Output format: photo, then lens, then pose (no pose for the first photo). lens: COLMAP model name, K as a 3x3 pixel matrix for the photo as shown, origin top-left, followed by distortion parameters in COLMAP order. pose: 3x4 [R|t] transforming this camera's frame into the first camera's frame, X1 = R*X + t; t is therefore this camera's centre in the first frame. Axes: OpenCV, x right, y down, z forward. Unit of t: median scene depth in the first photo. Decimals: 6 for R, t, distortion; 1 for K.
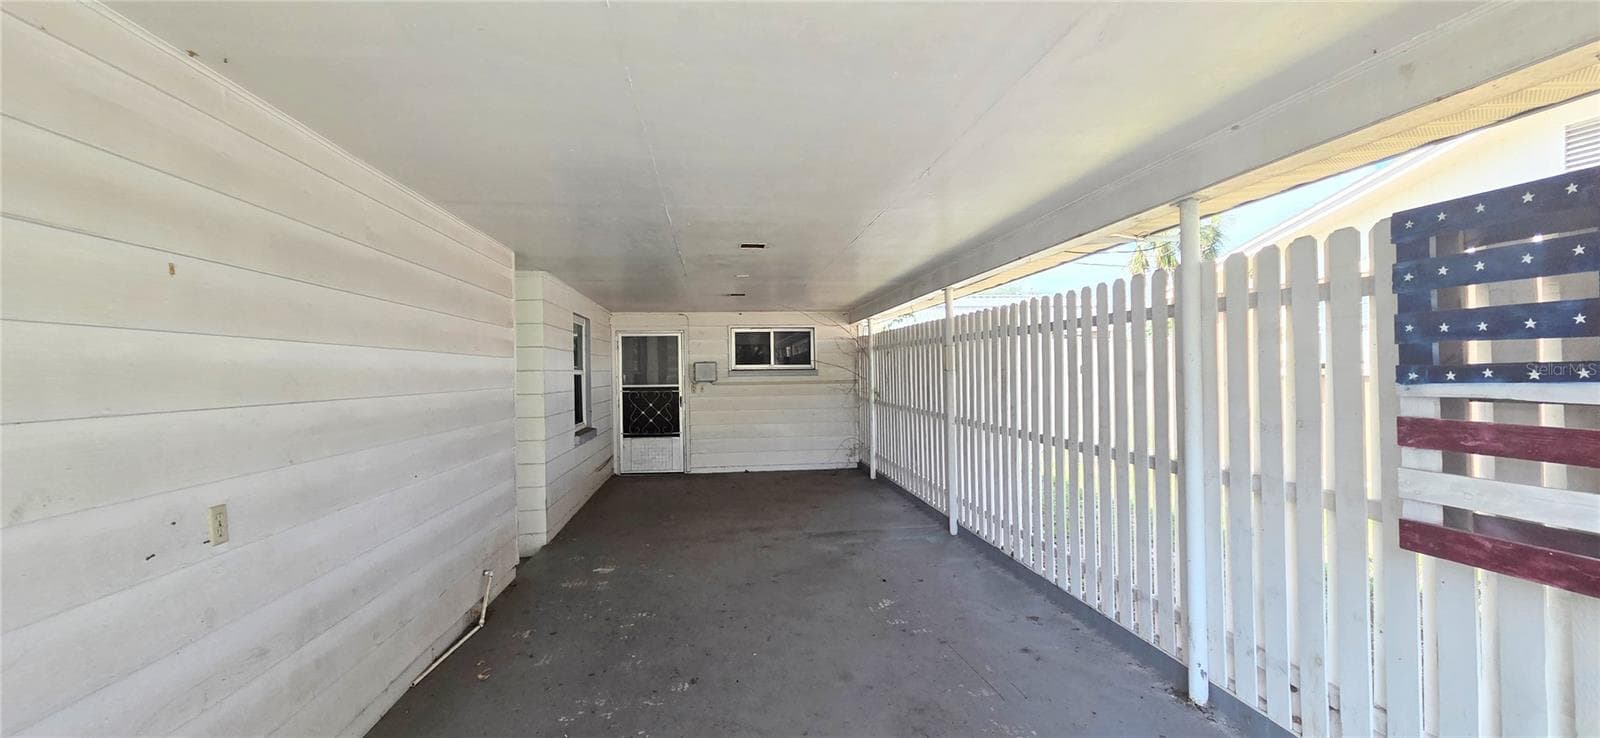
lens RADIAL K [[646.6, 0, 796.0], [0, 646.6, 369.5], [0, 0, 1]] dist [0.001747, -0.001100]
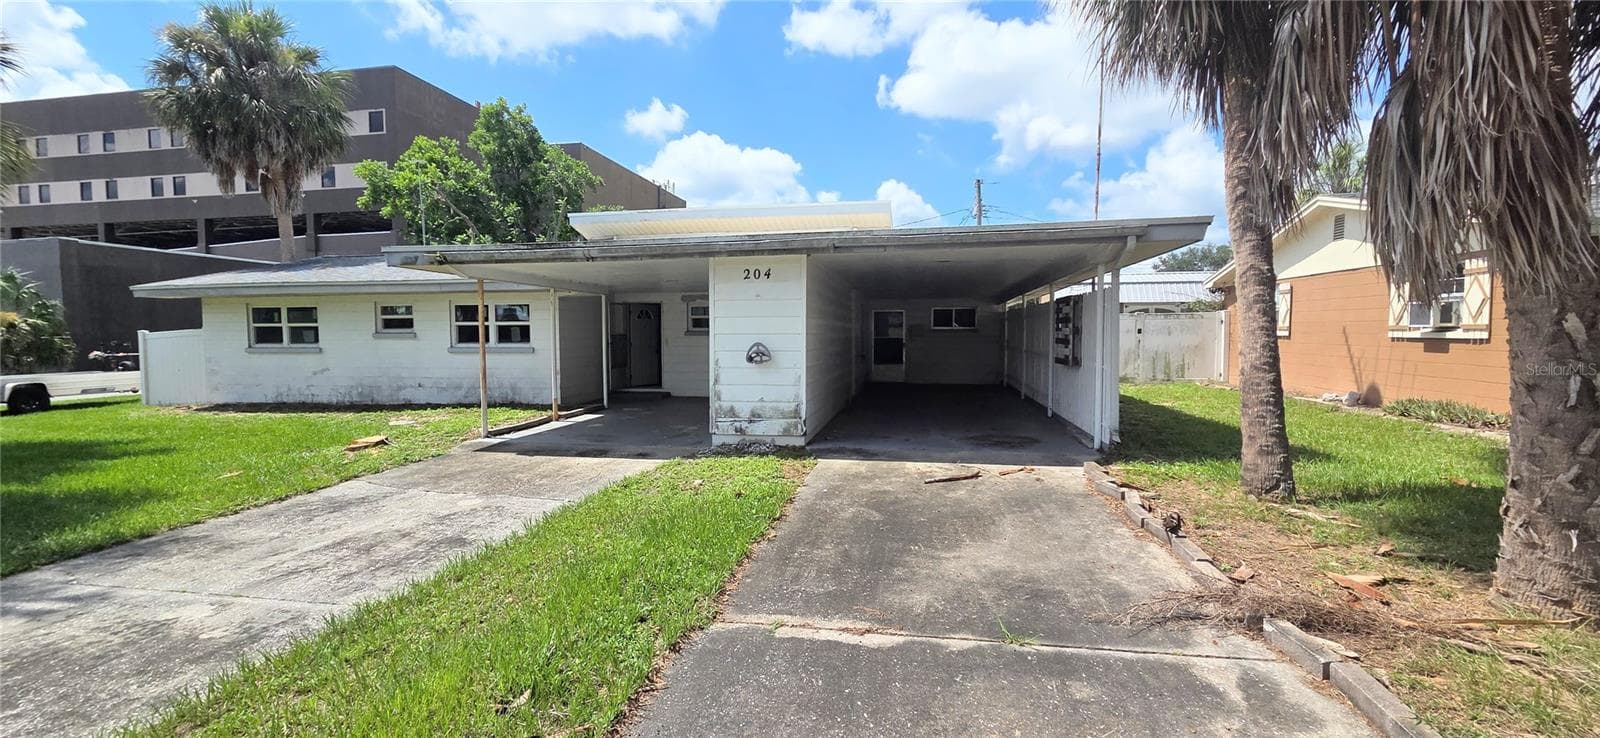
lens RADIAL K [[646.6, 0, 799.0], [0, 646.6, 366.1], [0, 0, 1]] dist [0.001747, -0.001100]
pose [[0.950839, 0.020046, -0.309037, 0.123731], [-0.003006, 0.998453, 0.055516, 0.004102], [0.309672, -0.051858, 0.949428, -0.938643]]
